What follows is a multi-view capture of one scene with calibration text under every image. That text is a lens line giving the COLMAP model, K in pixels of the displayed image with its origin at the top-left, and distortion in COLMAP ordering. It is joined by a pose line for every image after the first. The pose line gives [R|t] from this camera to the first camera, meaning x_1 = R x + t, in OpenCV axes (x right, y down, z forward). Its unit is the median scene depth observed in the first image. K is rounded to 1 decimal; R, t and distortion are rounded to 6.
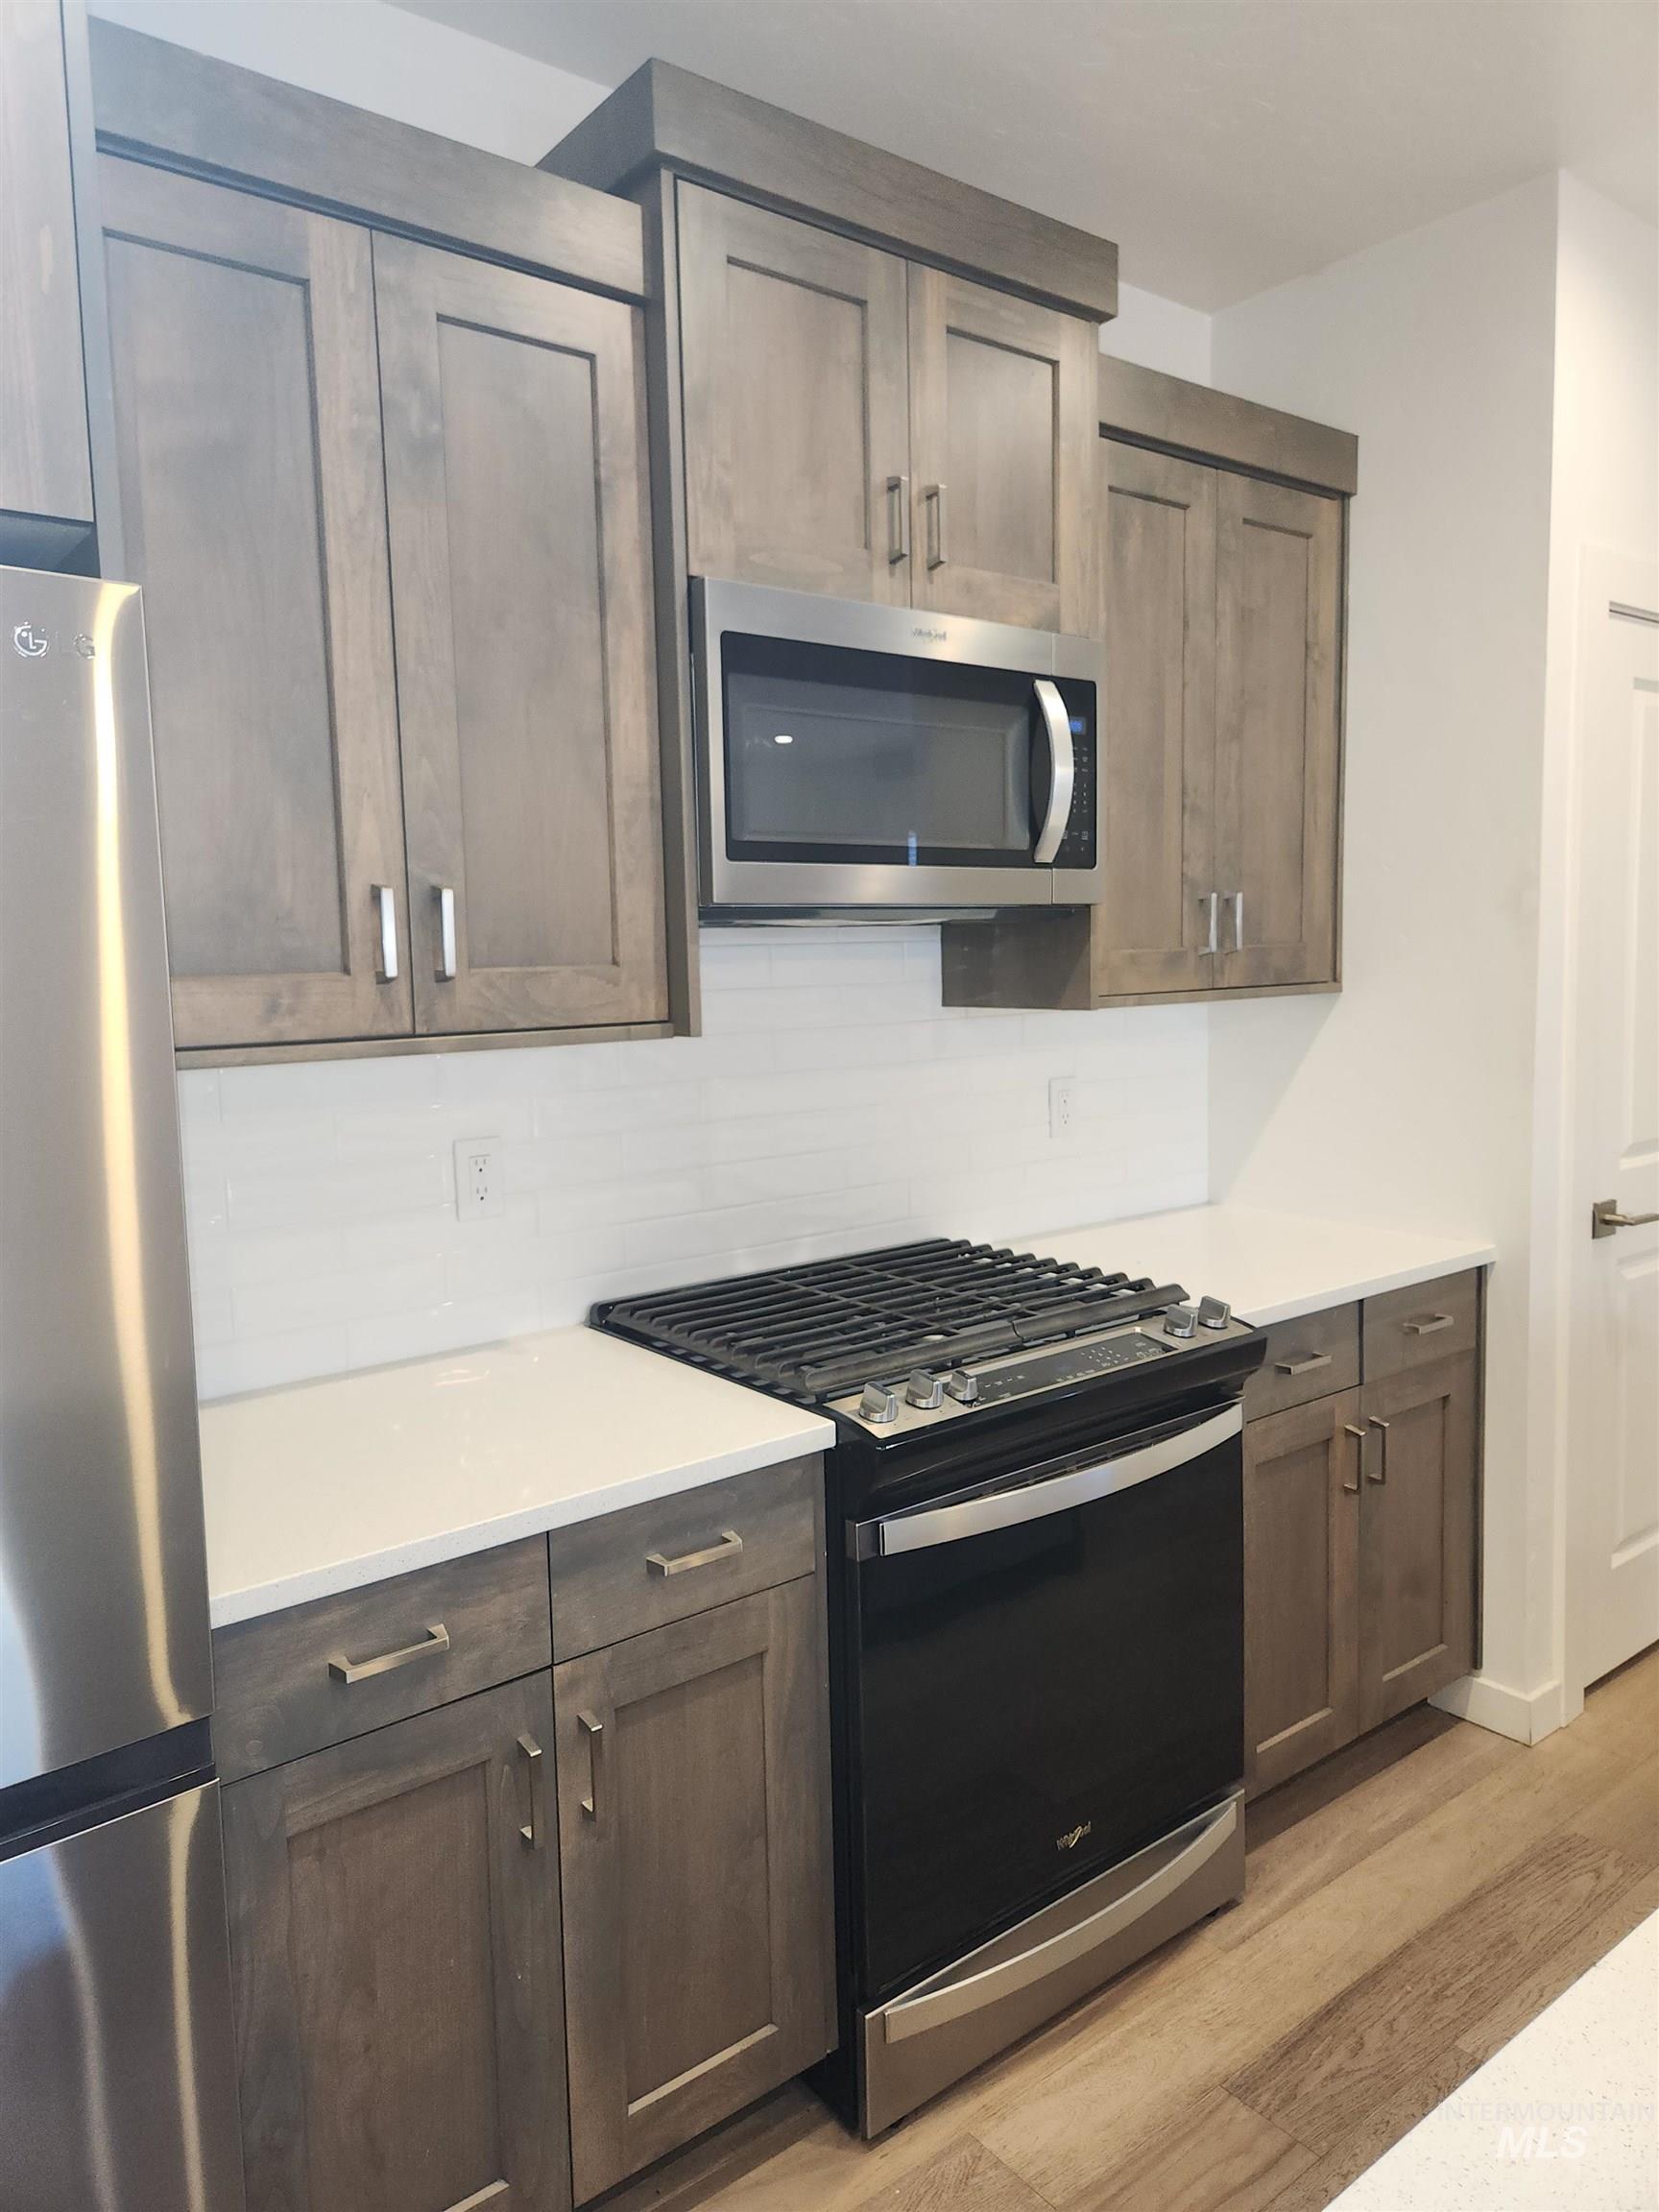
lens RADIAL K [[1484.1, 0, 838.9], [0, 1484.1, 1079.0], [0, 0, 1]] dist [0.057110, -0.045957]
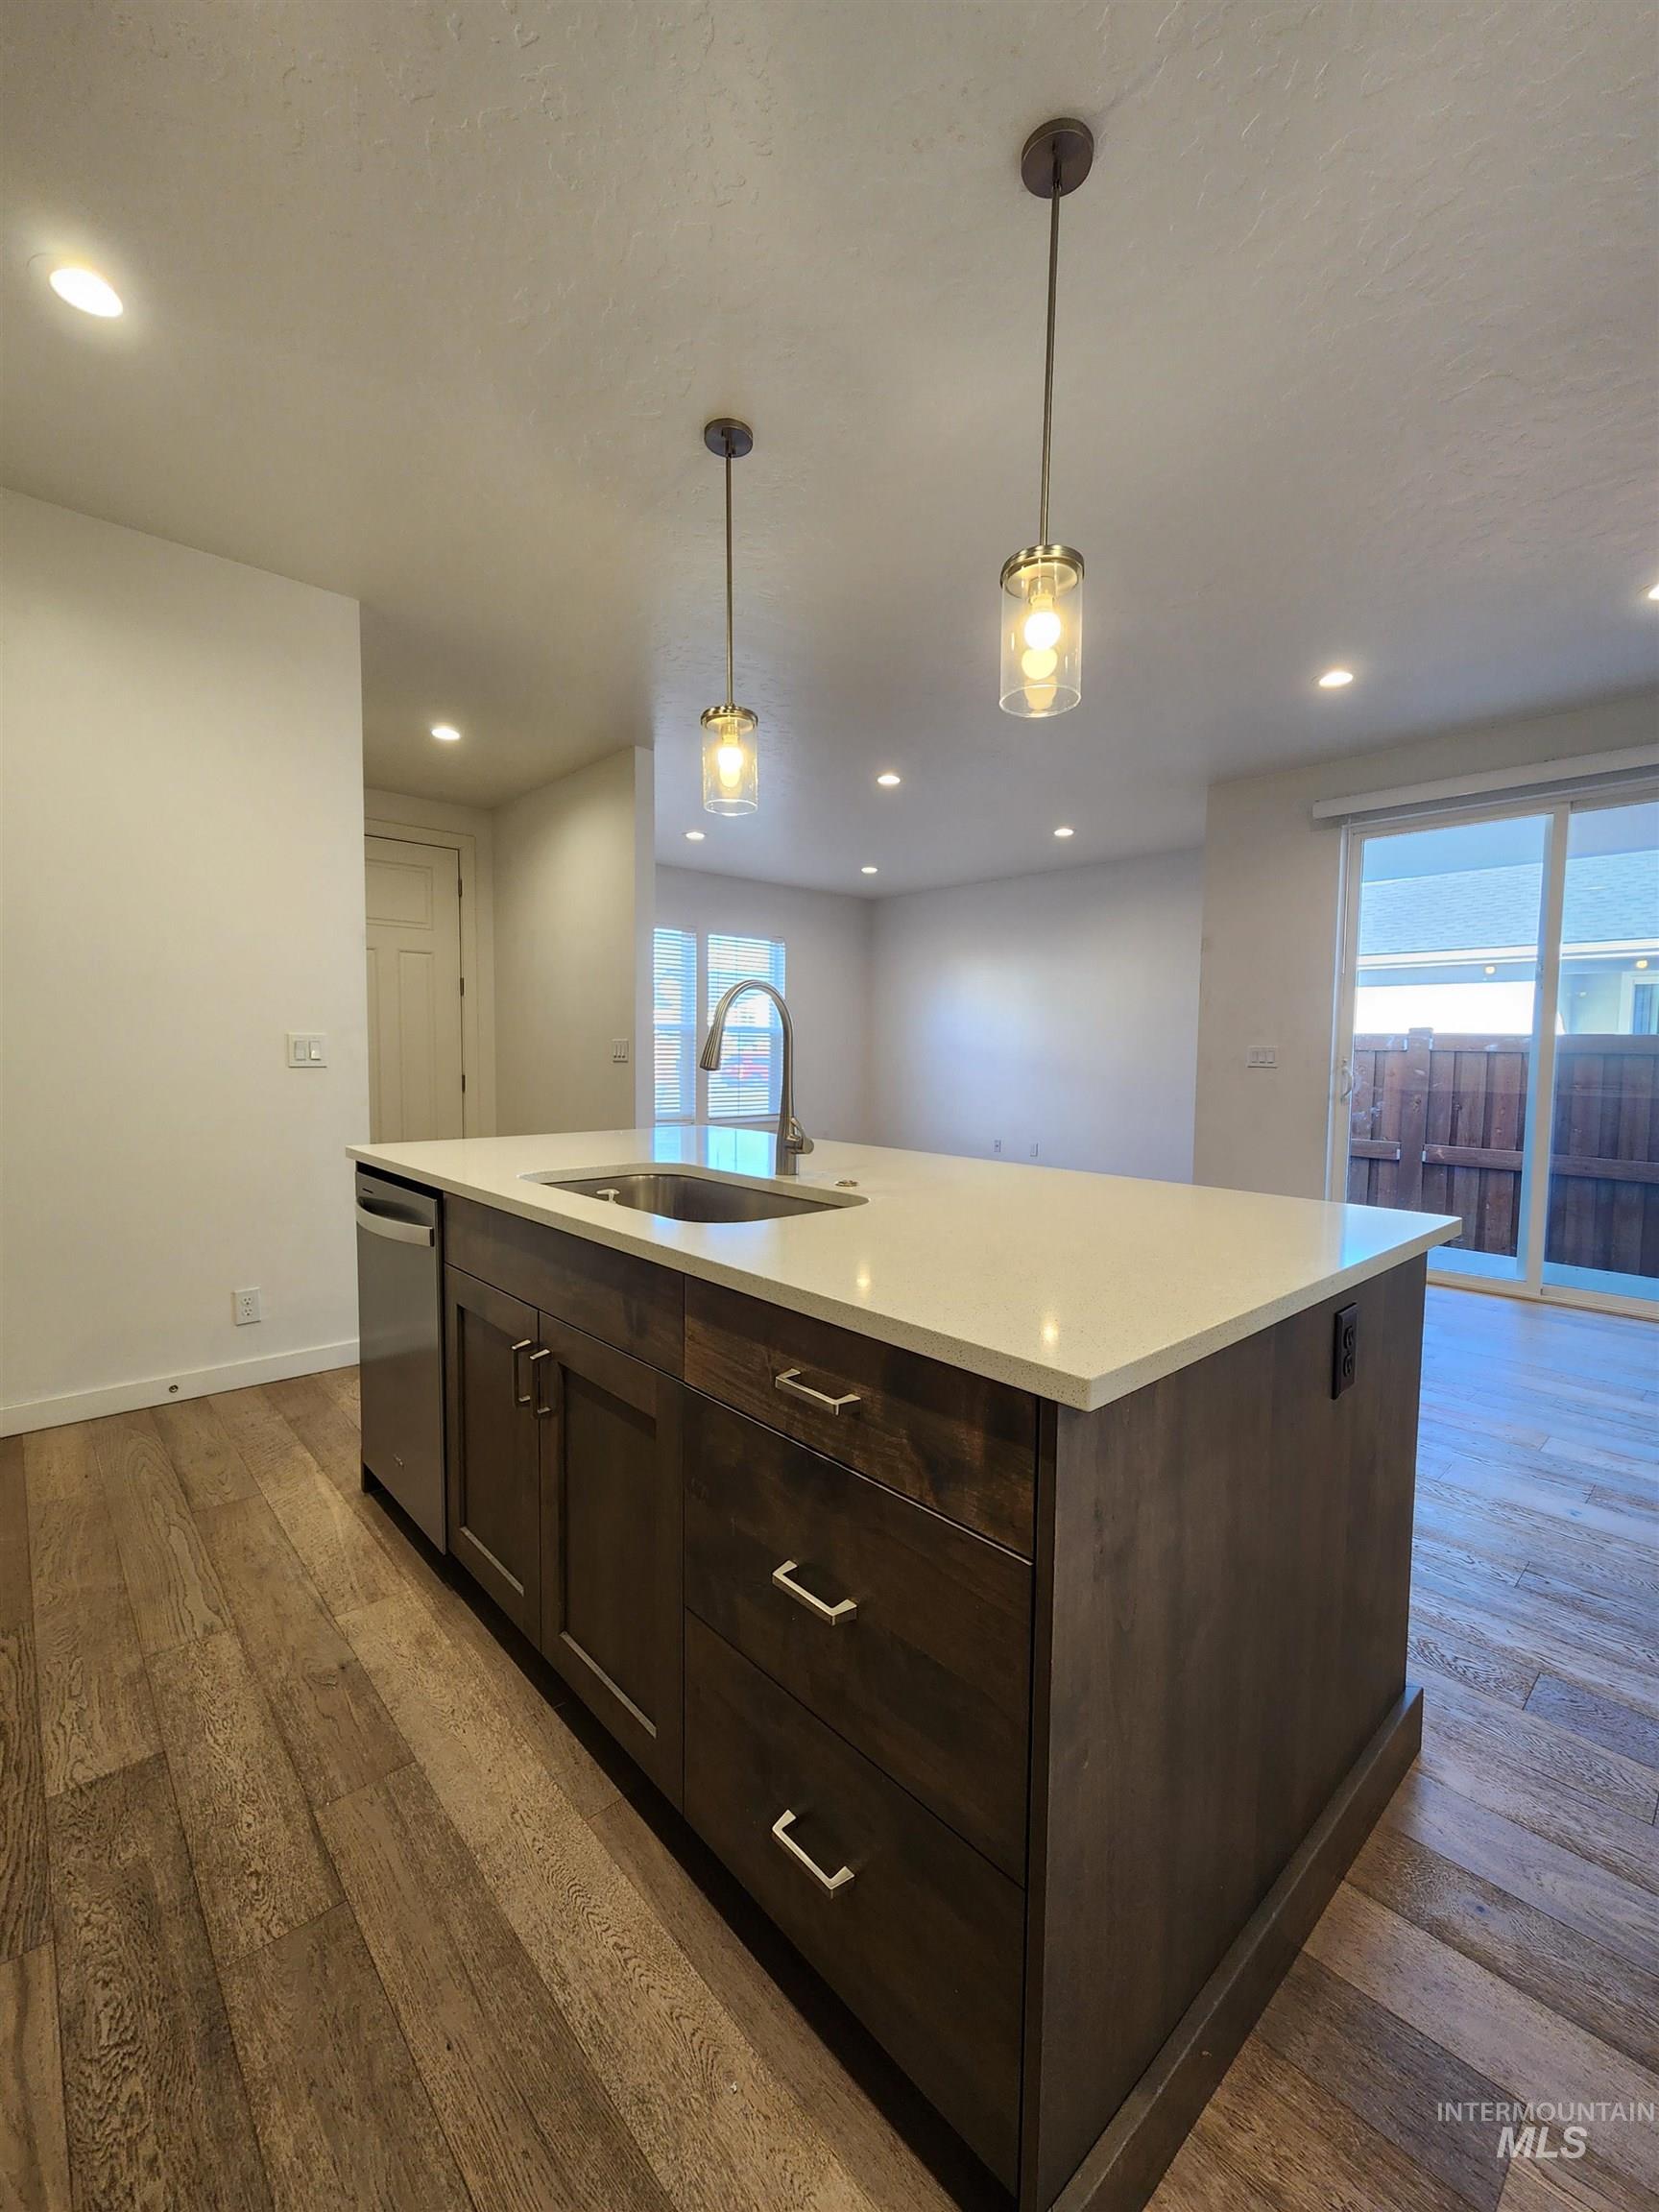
lens RADIAL K [[904.6, 0, 838.1], [0, 904.6, 1106.4], [0, 0, 1]] dist [0.006536, -0.004122]
pose [[-0.078217, -0.041548, 0.996070, -0.283774], [0.078999, 0.995731, 0.047738, 0.113955], [-0.993801, 0.082423, -0.074600, 0.369032]]
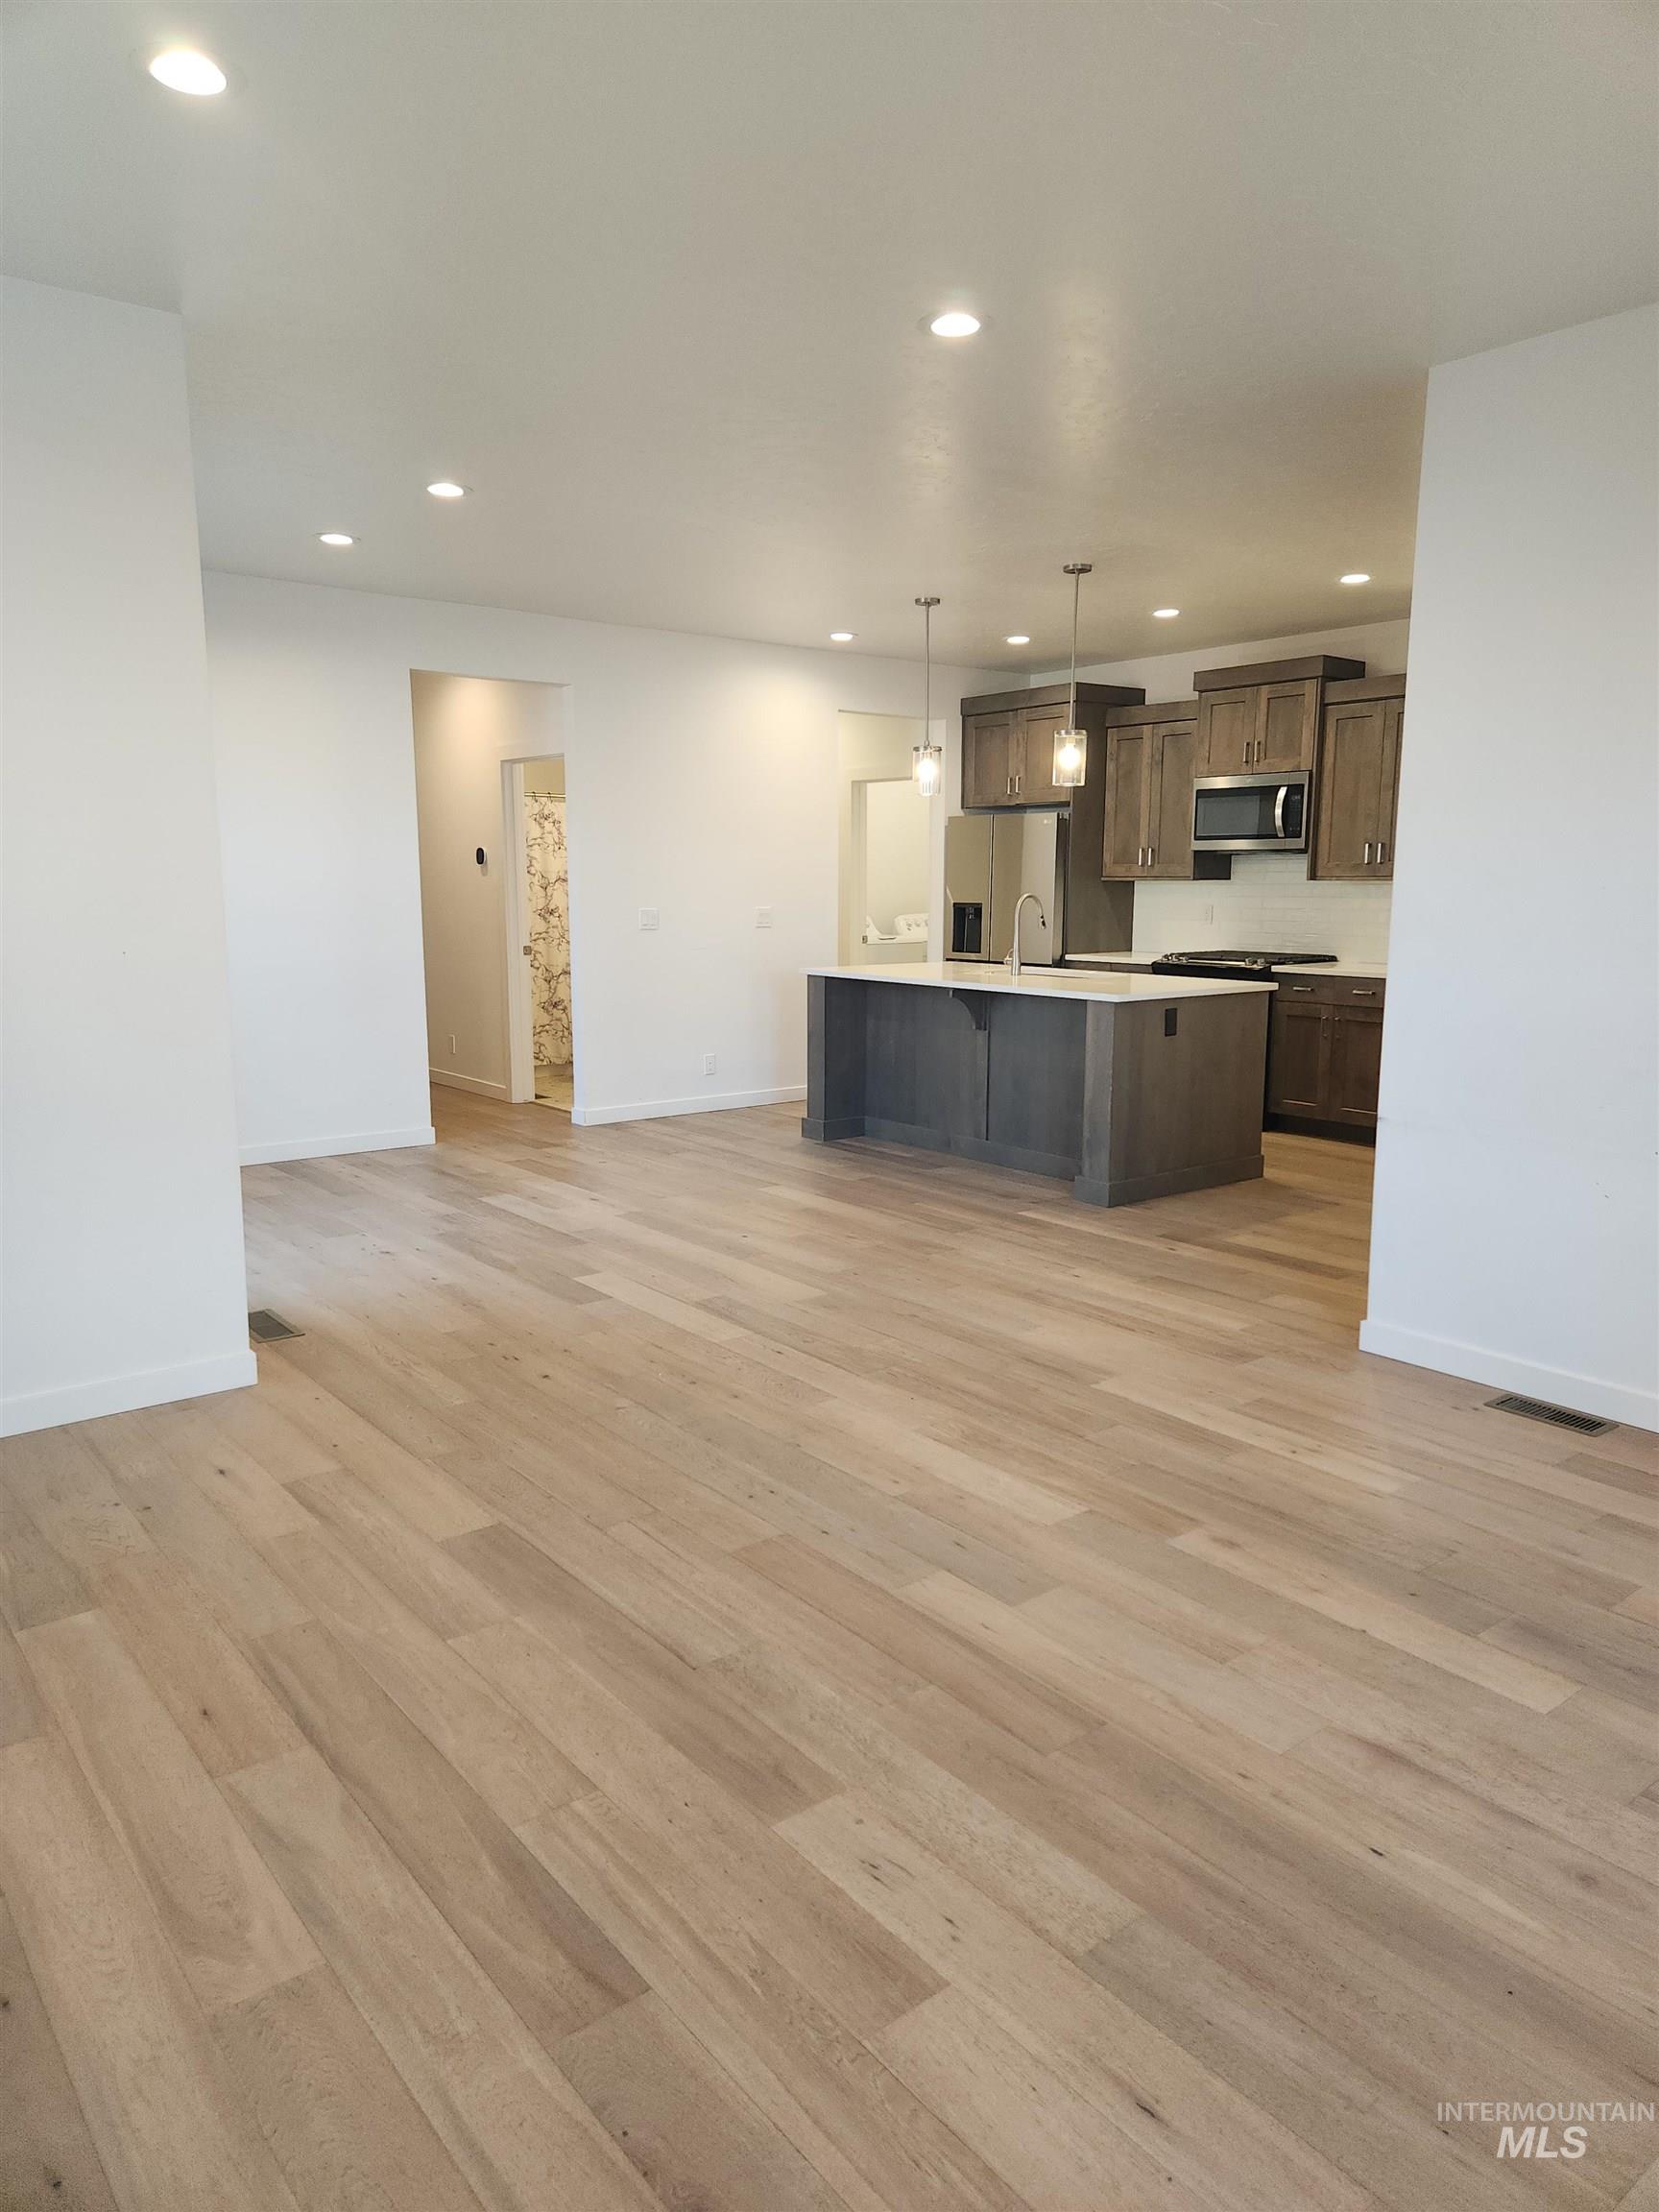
lens RADIAL K [[1484.1, 0, 808.1], [0, 1484.1, 1101.7], [0, 0, 1]] dist [0.057110, -0.045957]
pose [[-0.005021, 0.171712, -0.985134, 3.938383], [-0.092165, 0.980874, 0.171439, -0.034514], [0.995731, 0.091656, 0.010901, -0.119556]]
